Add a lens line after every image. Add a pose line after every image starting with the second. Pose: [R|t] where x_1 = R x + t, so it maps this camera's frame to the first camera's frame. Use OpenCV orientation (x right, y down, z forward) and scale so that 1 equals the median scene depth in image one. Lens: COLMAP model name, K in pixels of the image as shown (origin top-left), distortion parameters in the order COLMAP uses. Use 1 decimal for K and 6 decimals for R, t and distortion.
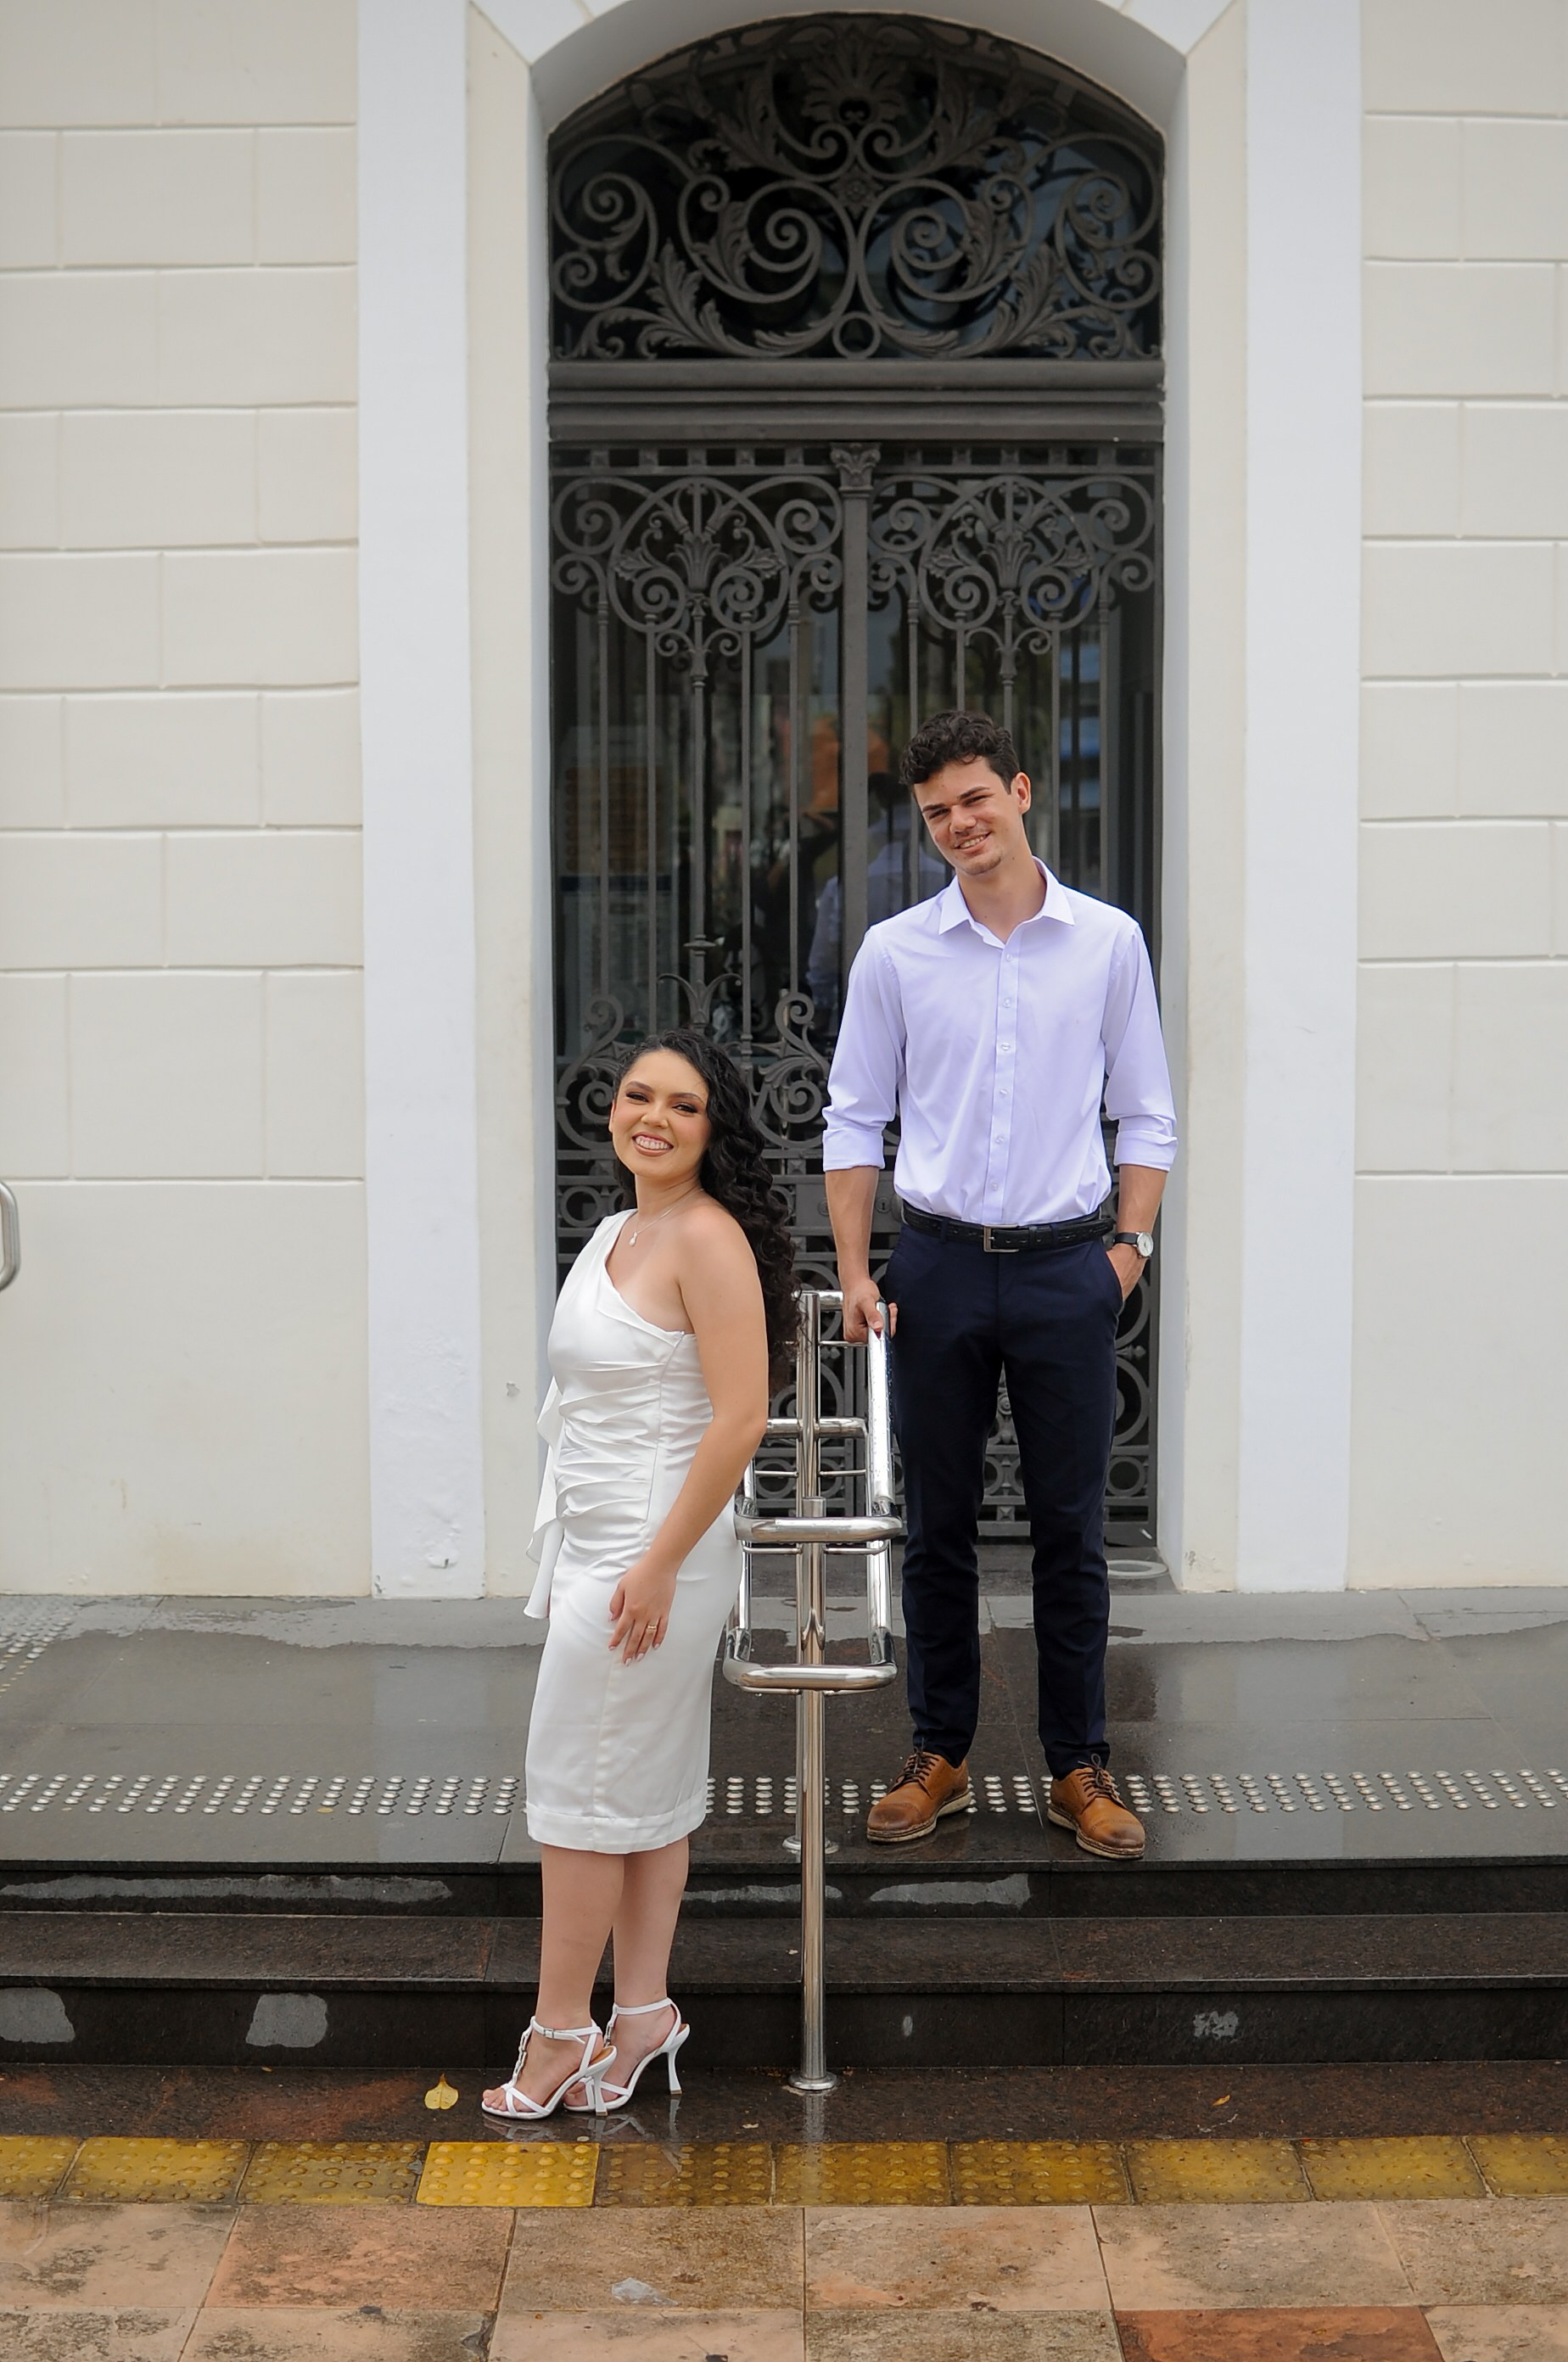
lens RADIAL K [[3559.4, 0, 774.0], [0, 3559.4, 1189.8], [0, 0, 1]] dist [-0.171289, 0.120459]
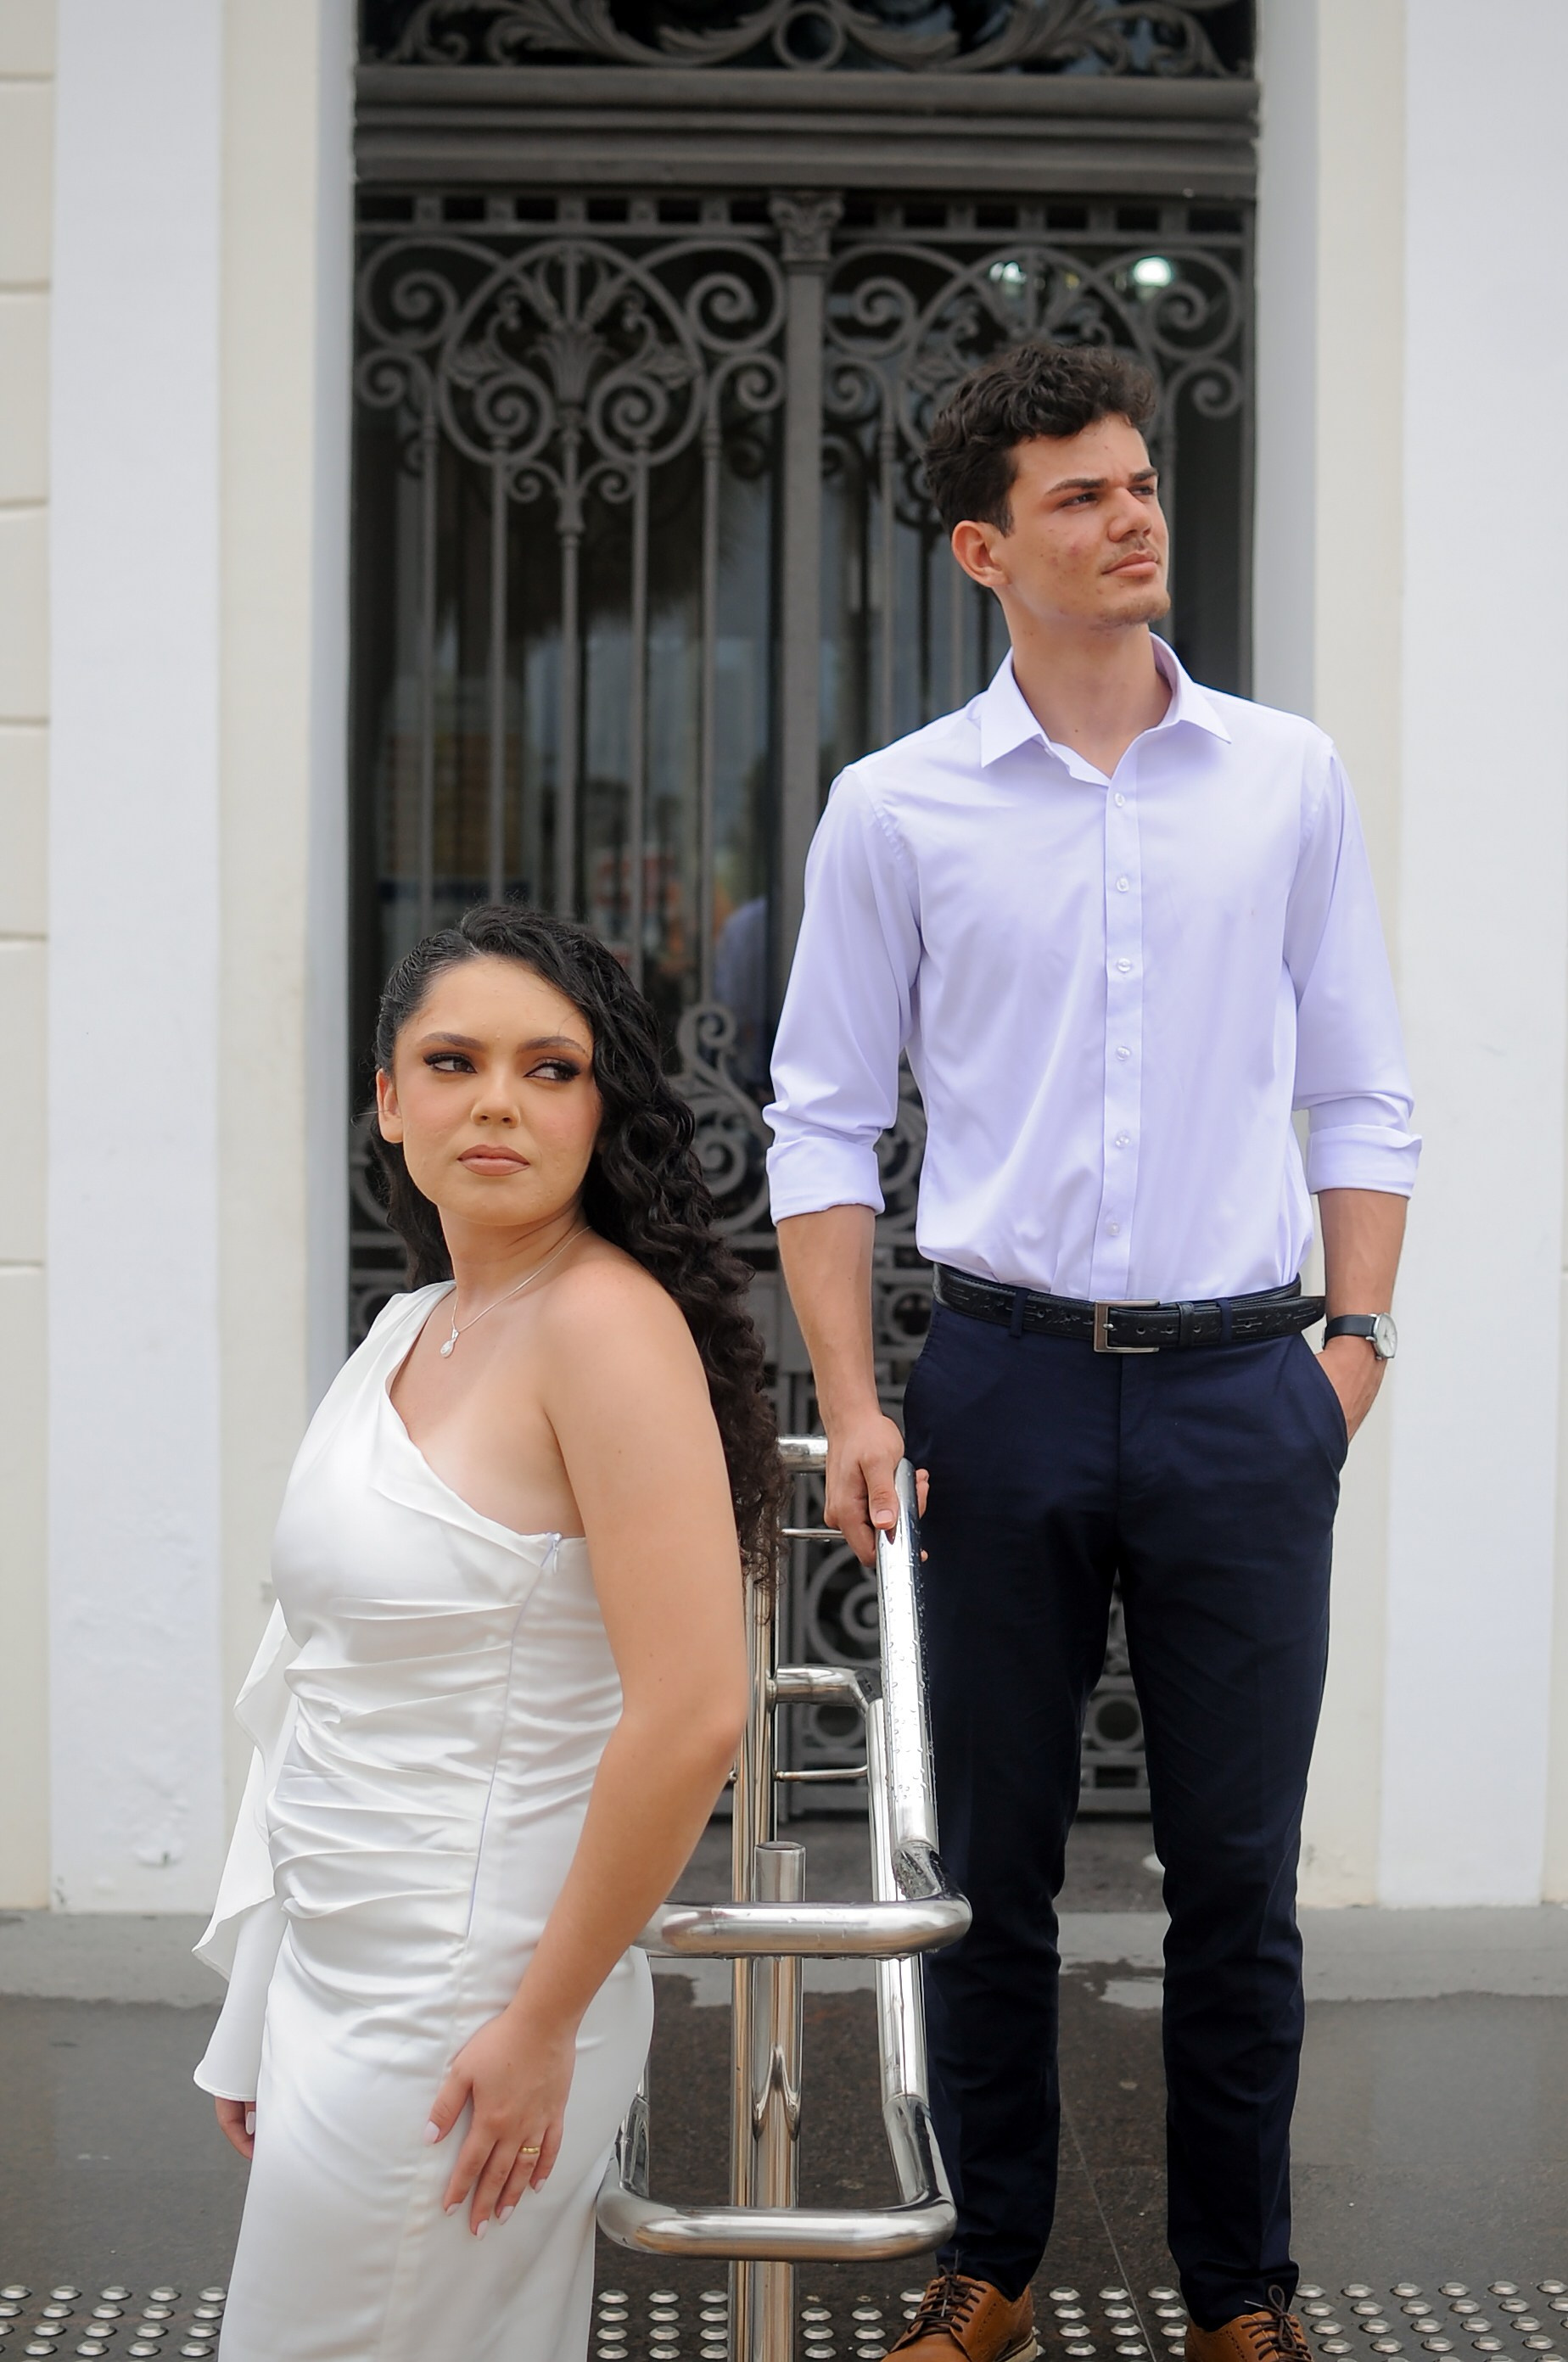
lens RADIAL K [[3559.4, 0, 774.0], [0, 3559.4, 1189.8], [0, 0, 1]] dist [-0.171289, 0.120459]
pose [[0.999351, 0.009650, 0.034704, -0.004661], [-0.007898, 0.998705, -0.050255, 0.014268], [-0.035144, 0.049949, 0.998133, 0.337736]]
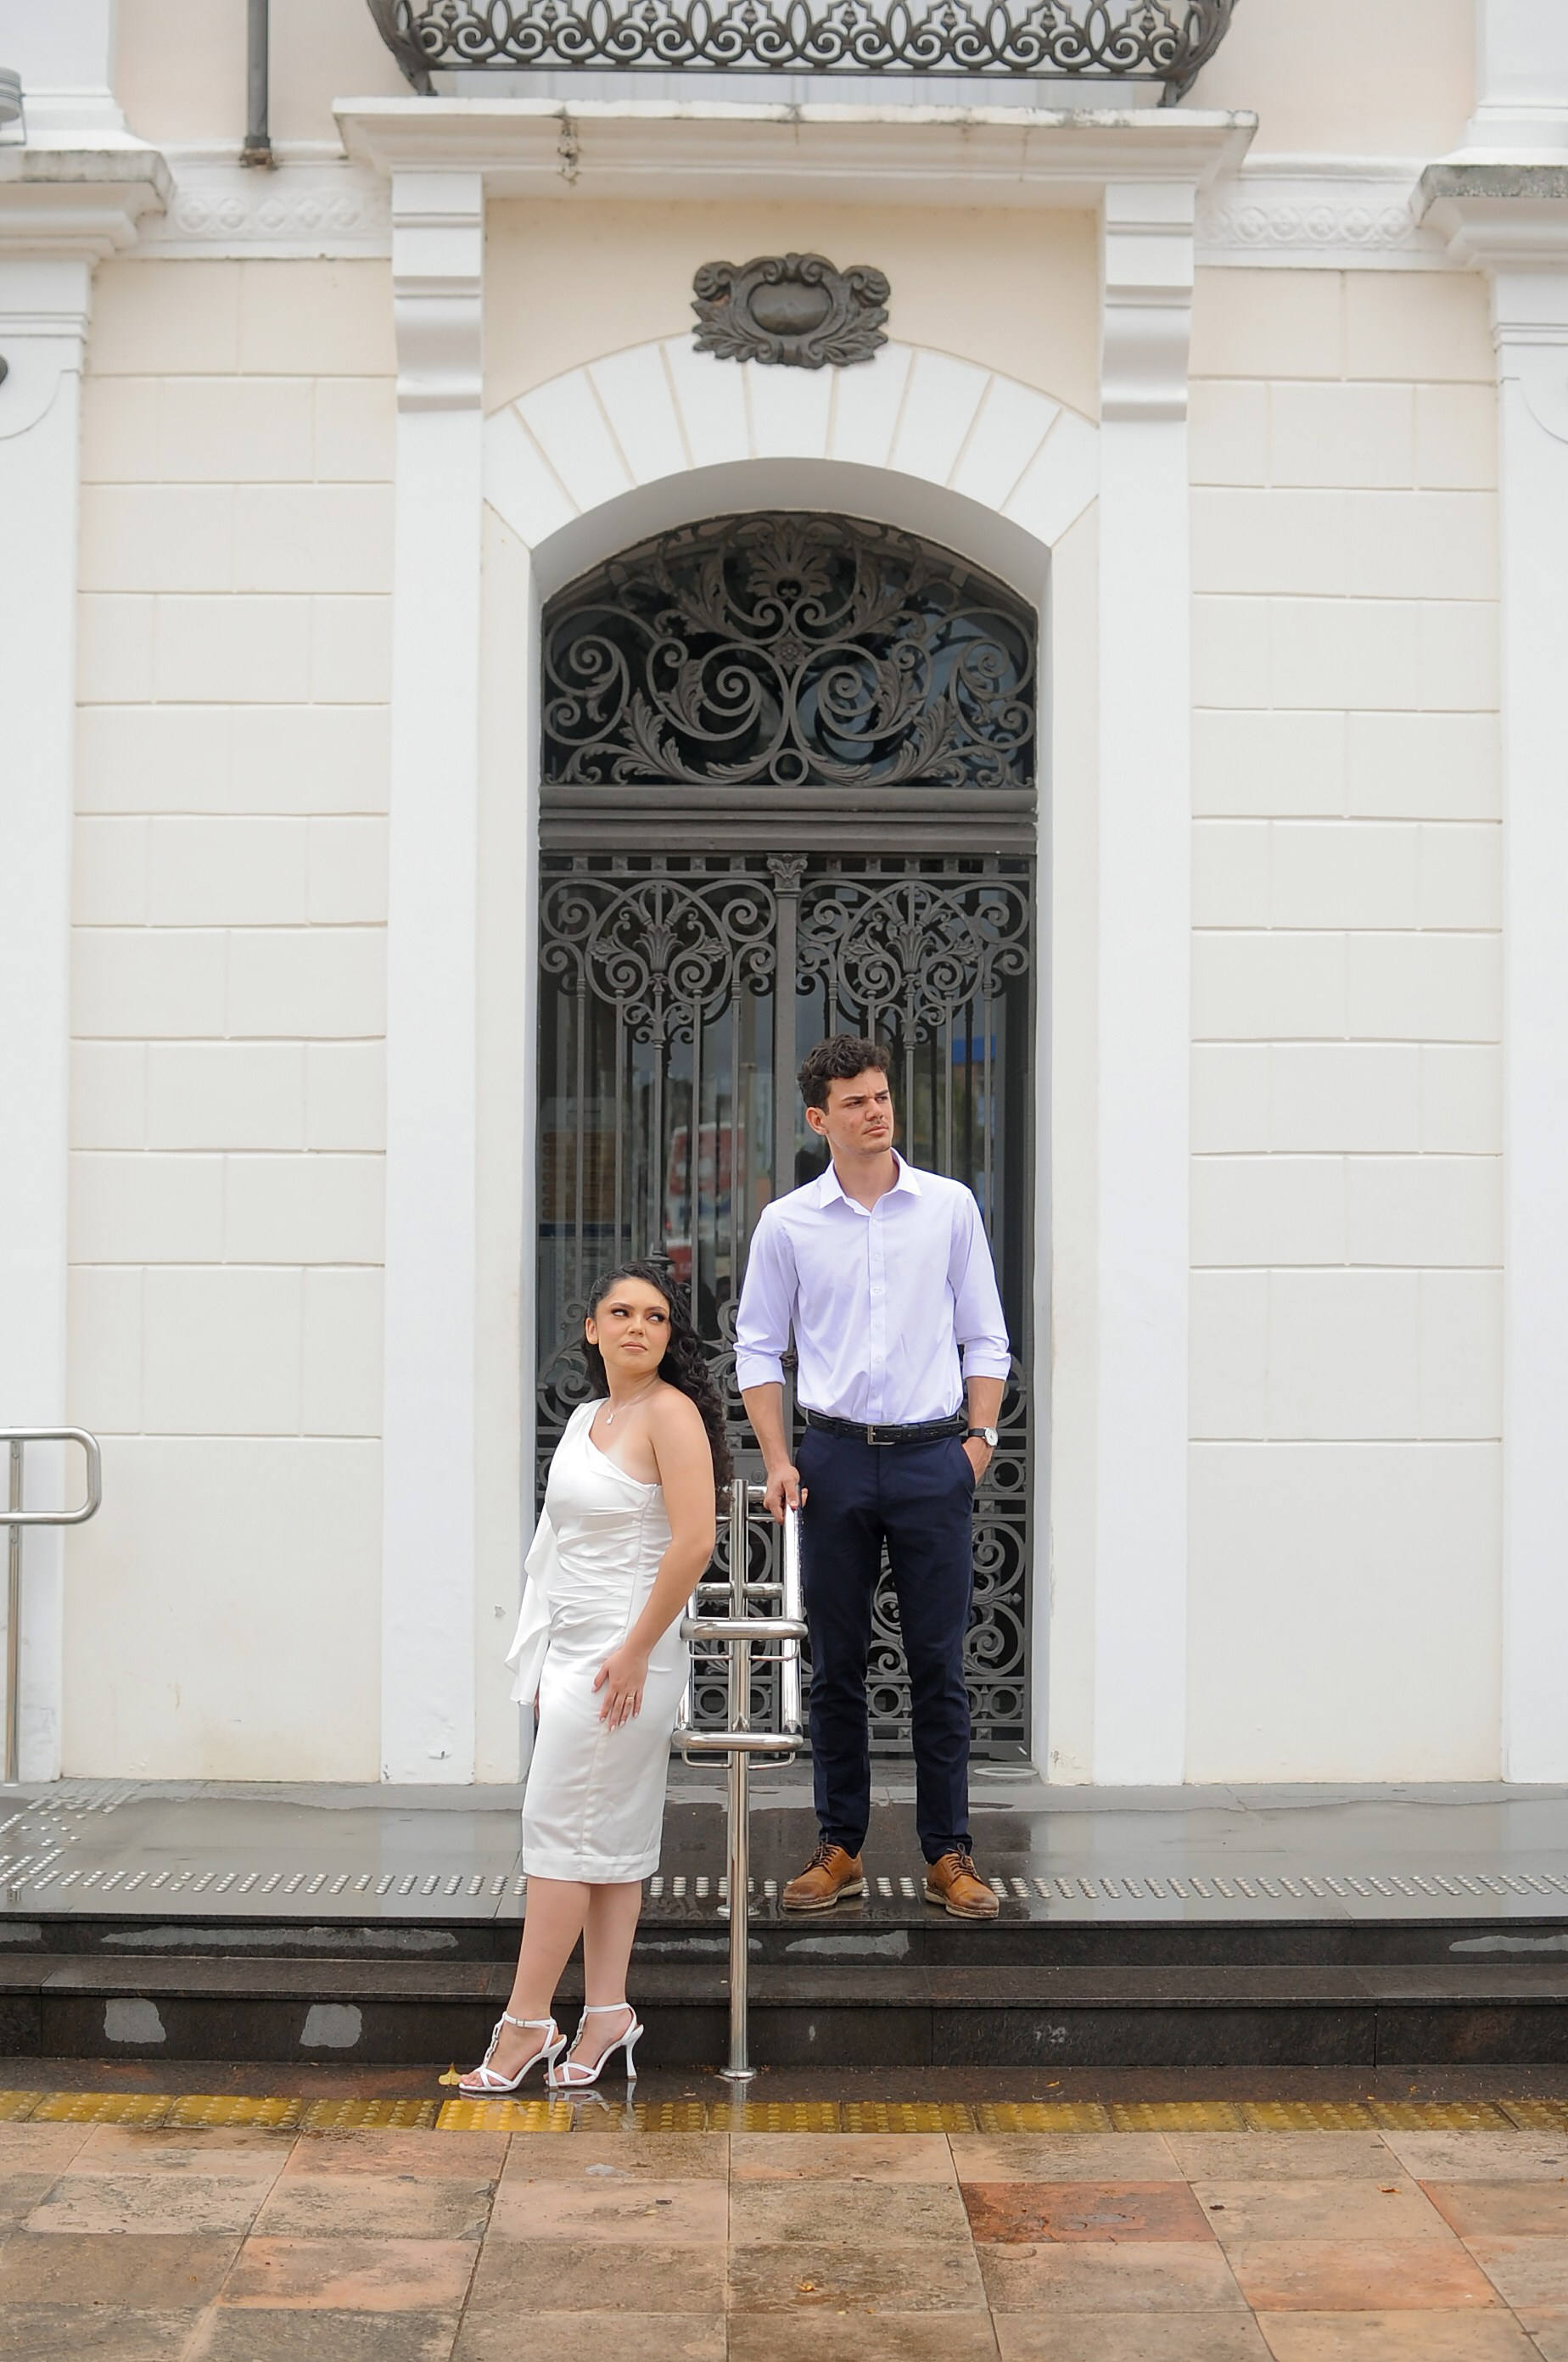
lens RADIAL K [[3559.4, 0, 774.0], [0, 3559.4, 1189.8], [0, 0, 1]] dist [-0.171289, 0.120459]
pose [[0.999846, 0.009861, 0.014504, 0.001537], [-0.007907, 0.991603, -0.129077, 0.066344], [-0.015655, 0.128943, 0.991528, -0.219738]]
